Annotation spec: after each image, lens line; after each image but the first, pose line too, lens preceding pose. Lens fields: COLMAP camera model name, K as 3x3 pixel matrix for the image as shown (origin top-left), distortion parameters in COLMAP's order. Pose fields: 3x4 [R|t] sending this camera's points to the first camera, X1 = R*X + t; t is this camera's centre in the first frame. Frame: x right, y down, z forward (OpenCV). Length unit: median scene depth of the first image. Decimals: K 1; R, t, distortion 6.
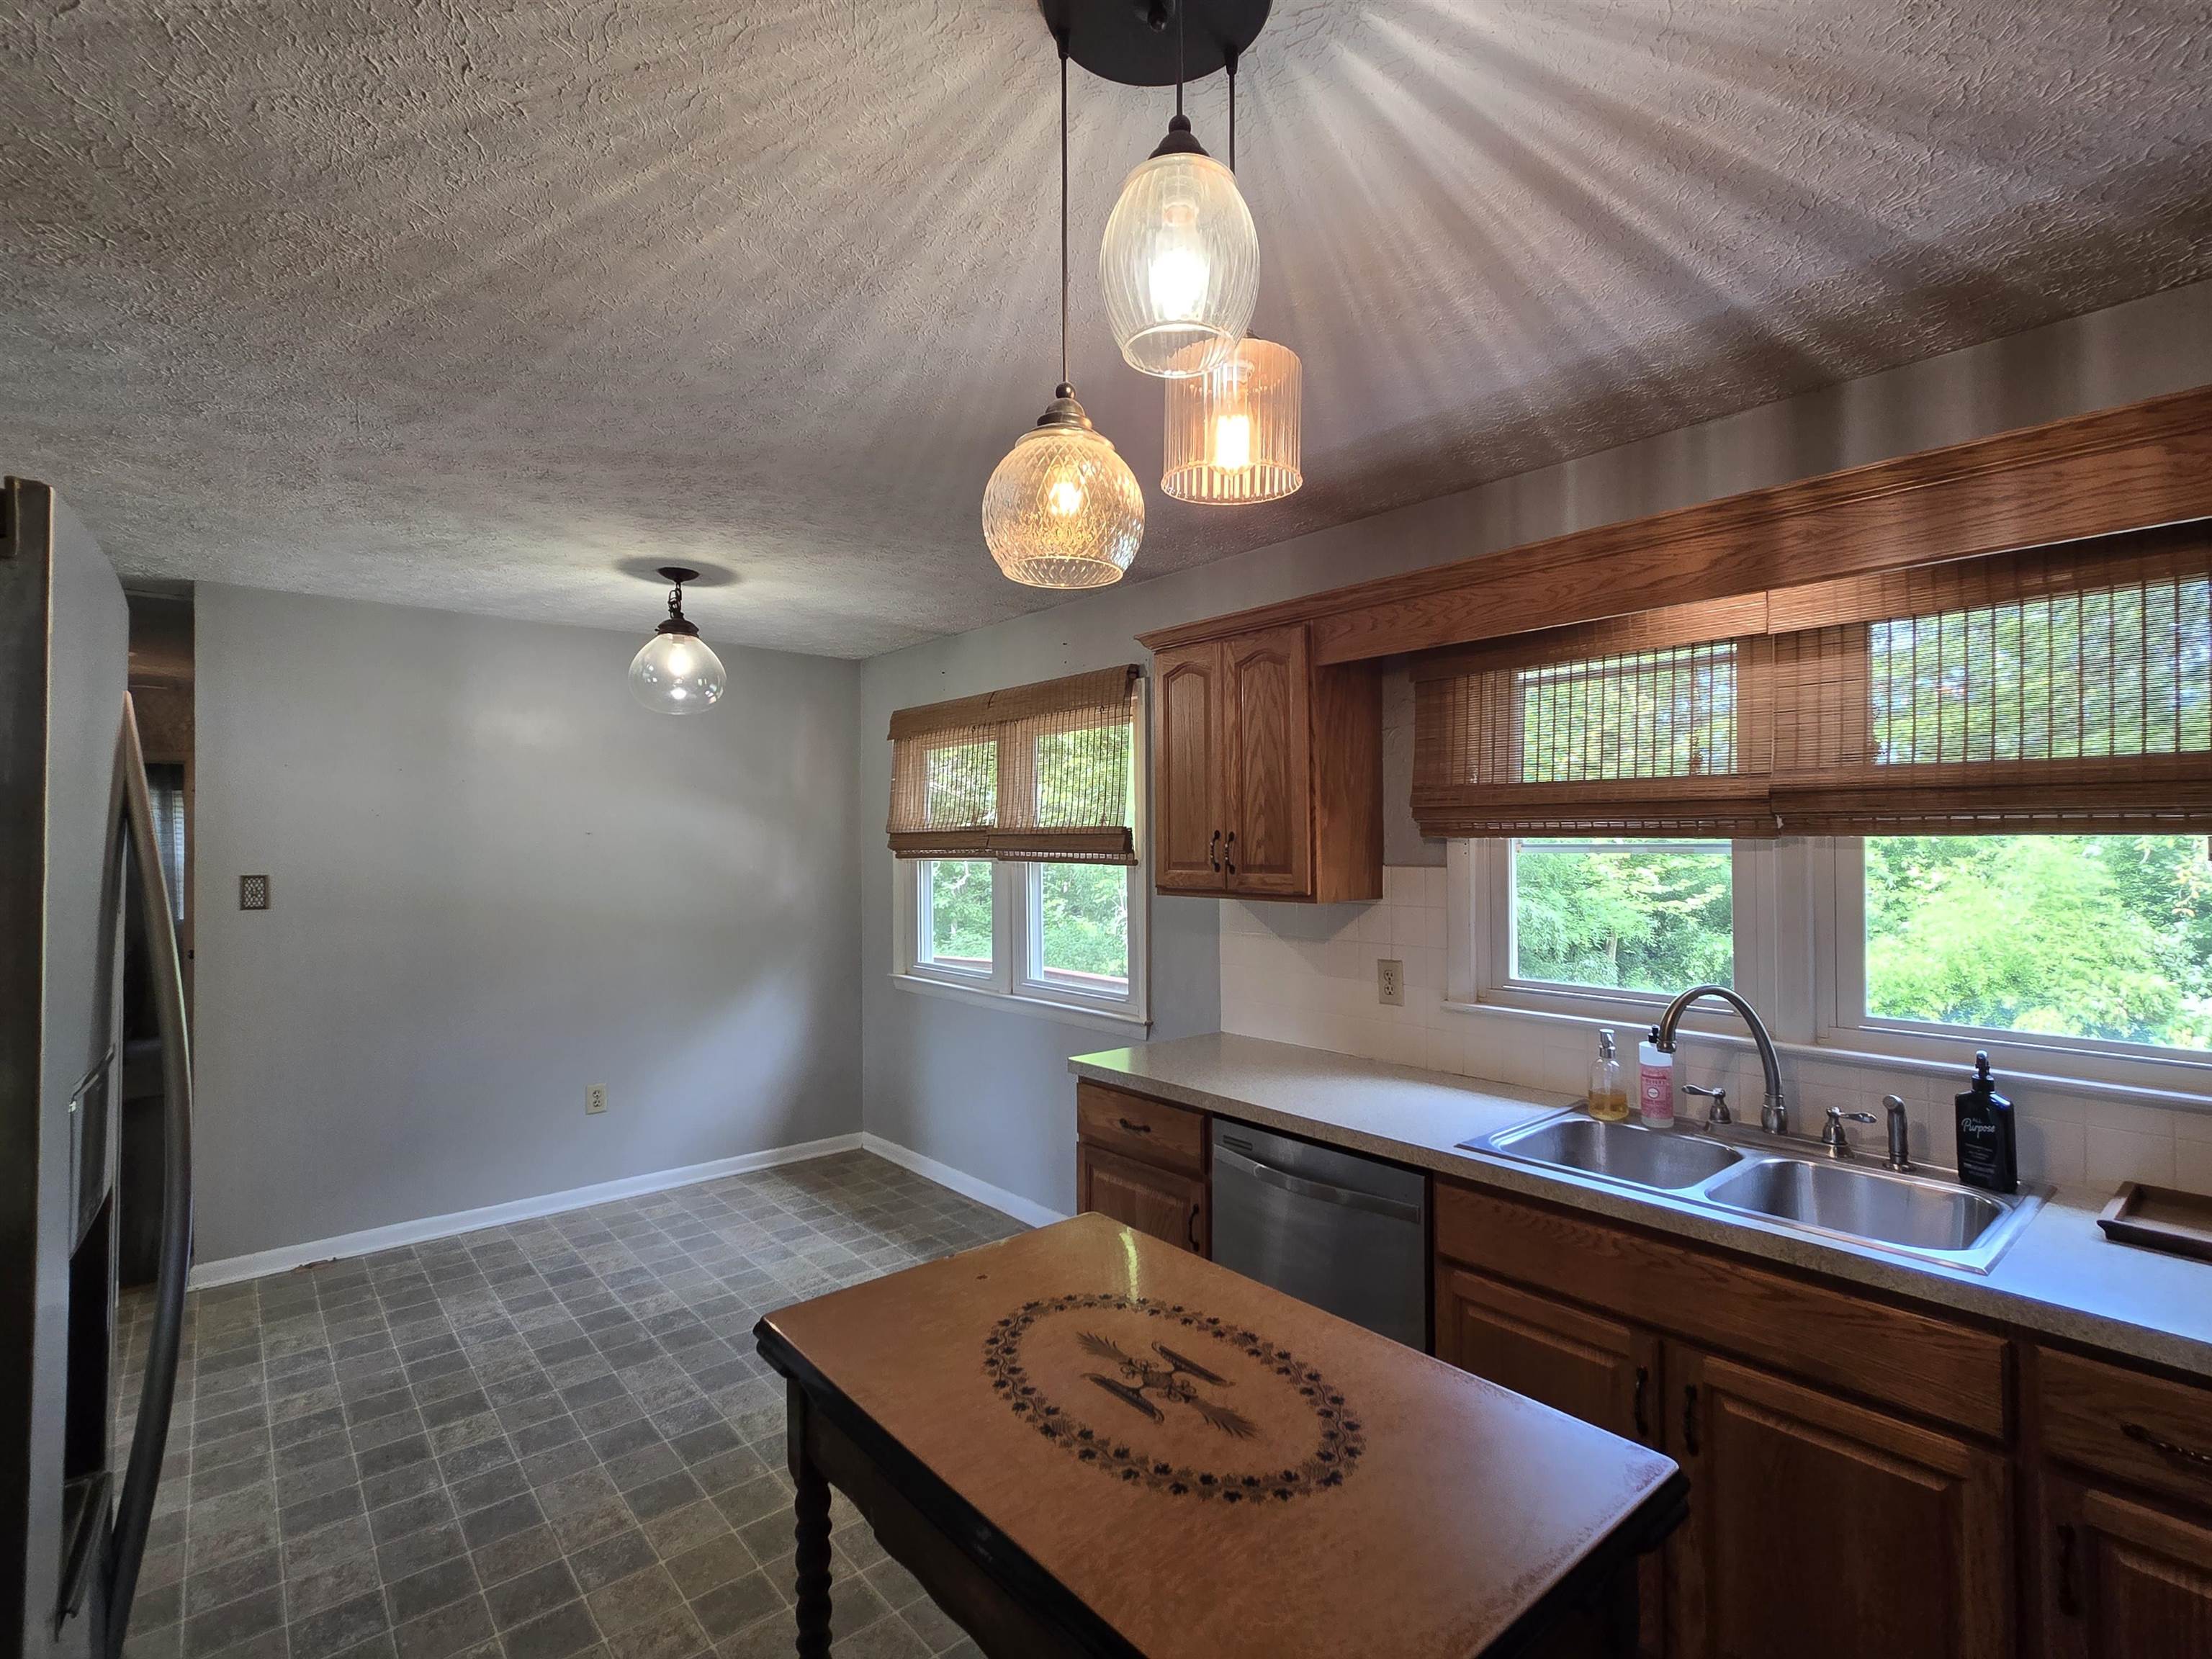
lens RADIAL K [[1060.2, 0, 1106.0], [0, 1060.2, 829.5], [0, 0, 1]] dist [0.029967, -0.000071]
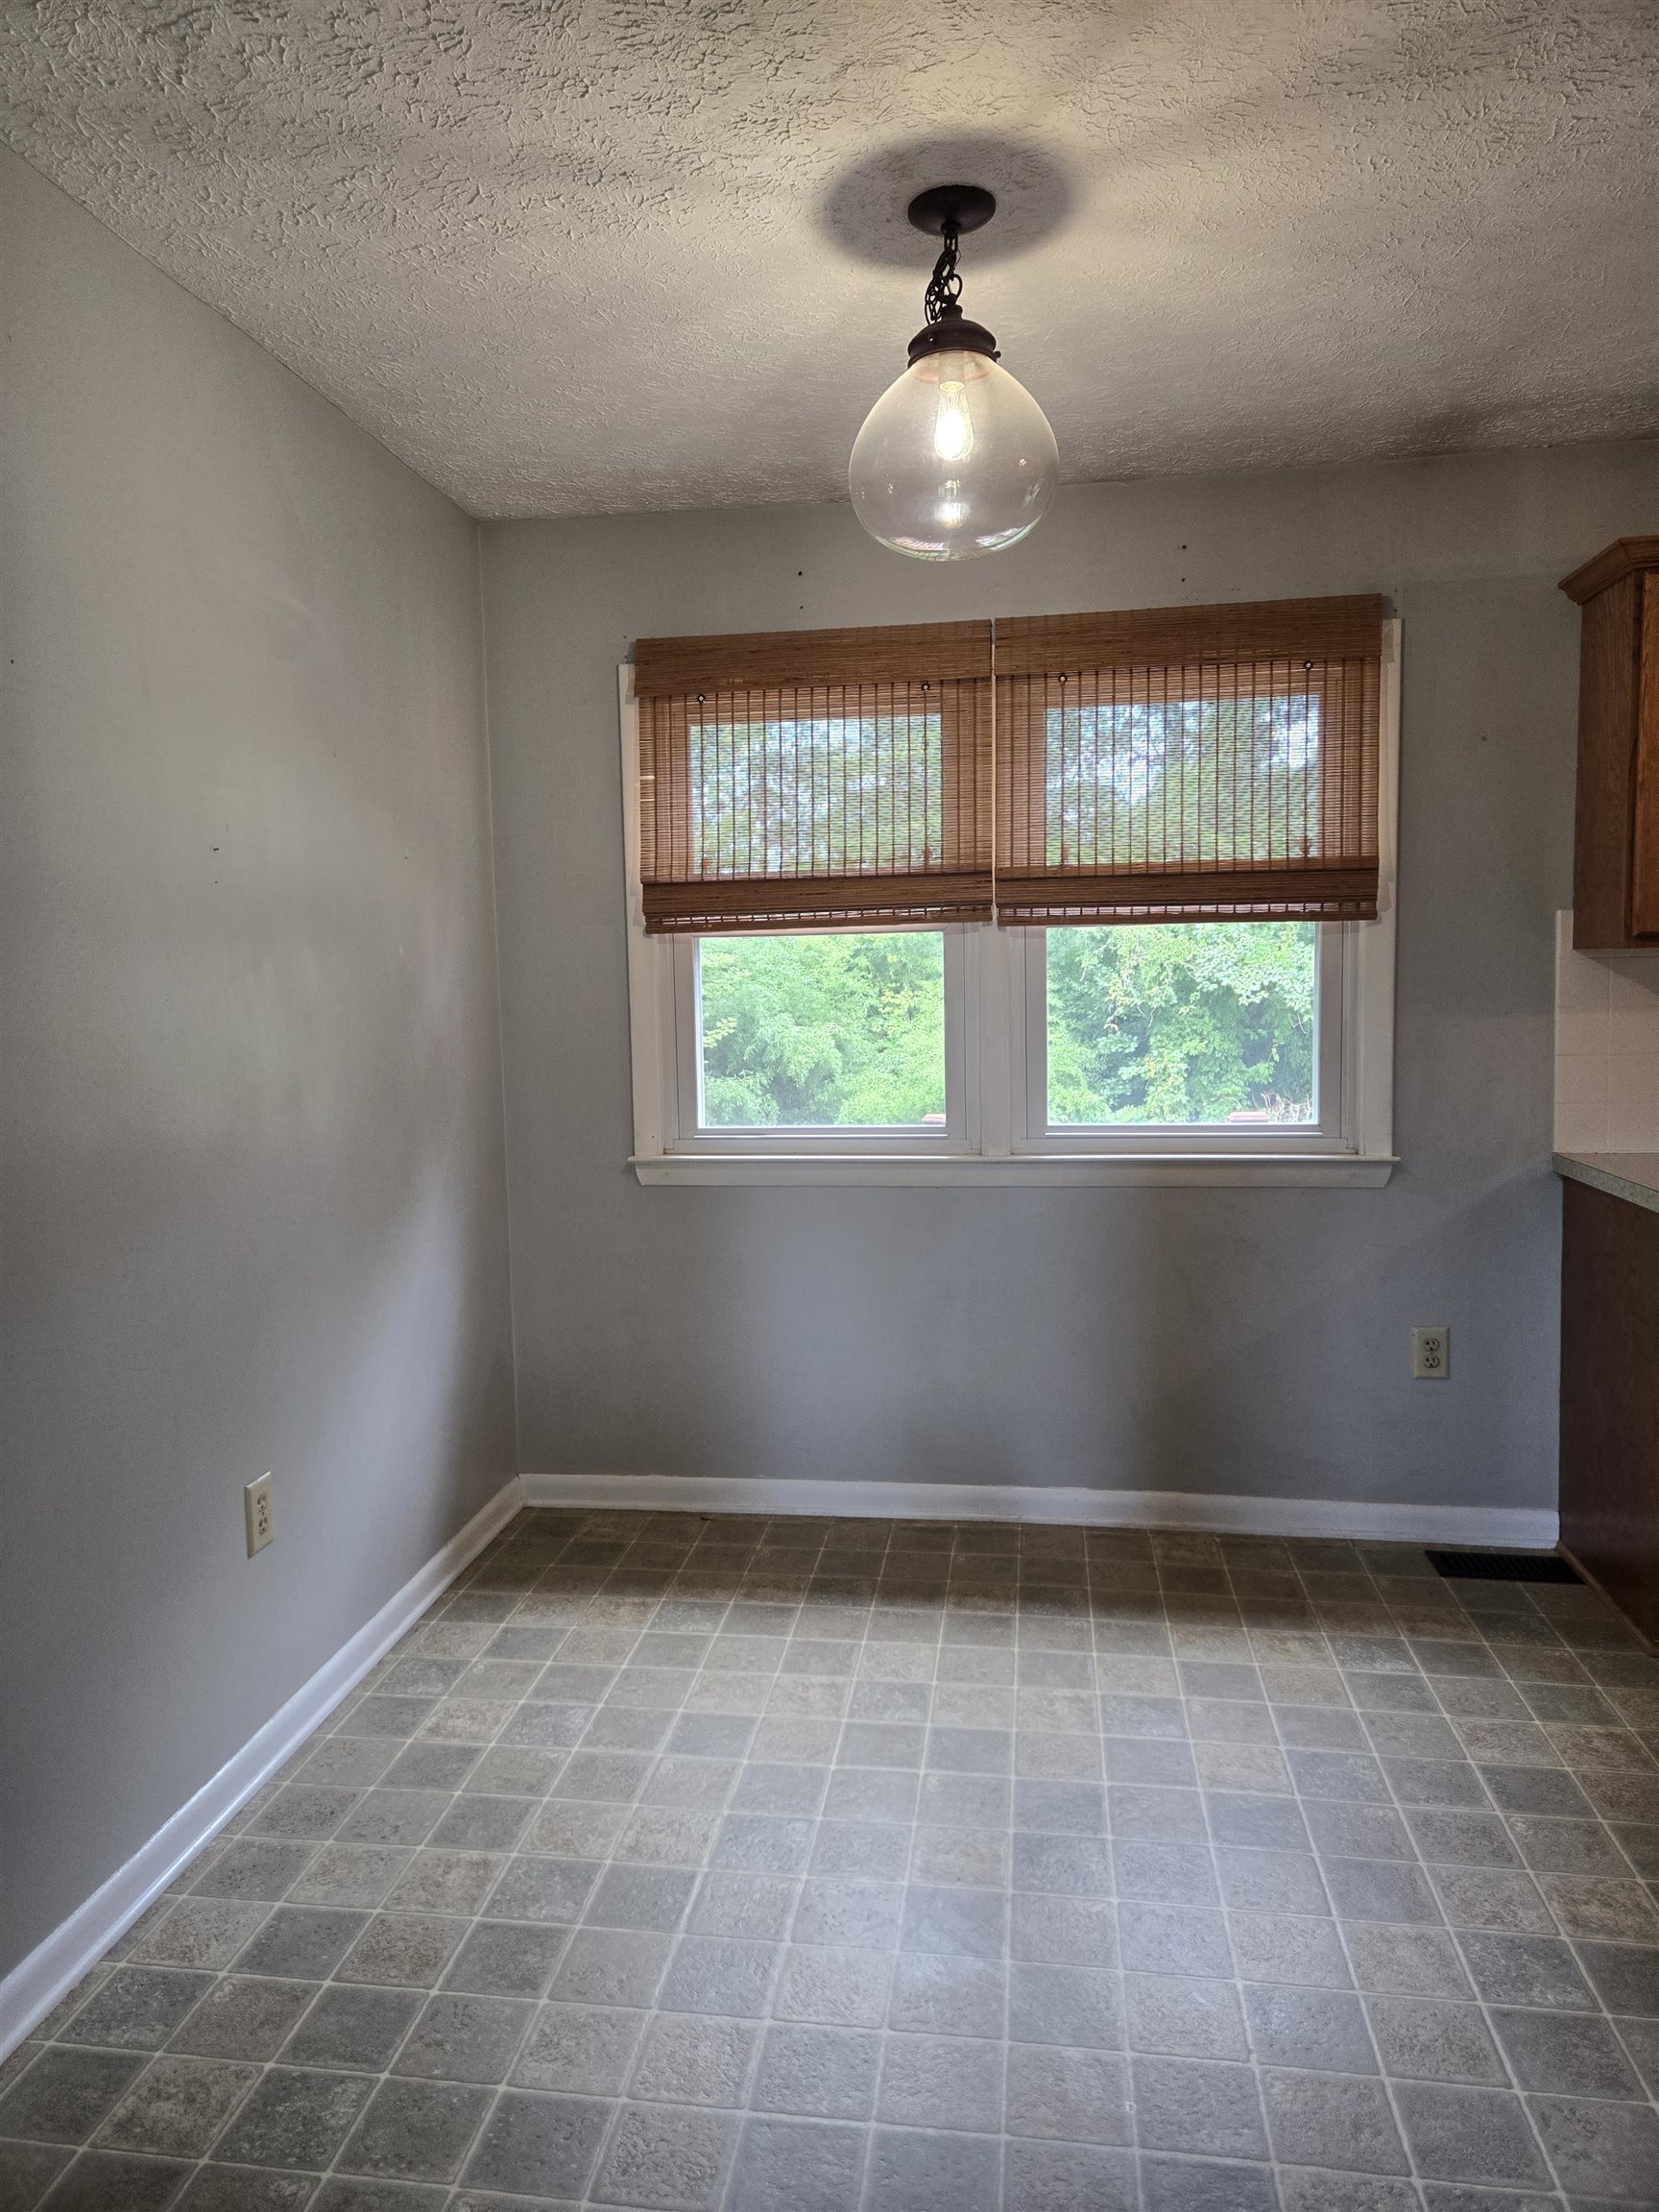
lens RADIAL K [[1481.7, 0, 829.5], [0, 1481.7, 1106.0], [0, 0, 1]] dist [0.041000, 0.001598]
pose [[0.753031, -0.080977, 0.652984, -0.669672], [0.010875, 0.993794, 0.110699, 0.034254], [-0.657896, -0.076259, 0.749238, 0.442757]]
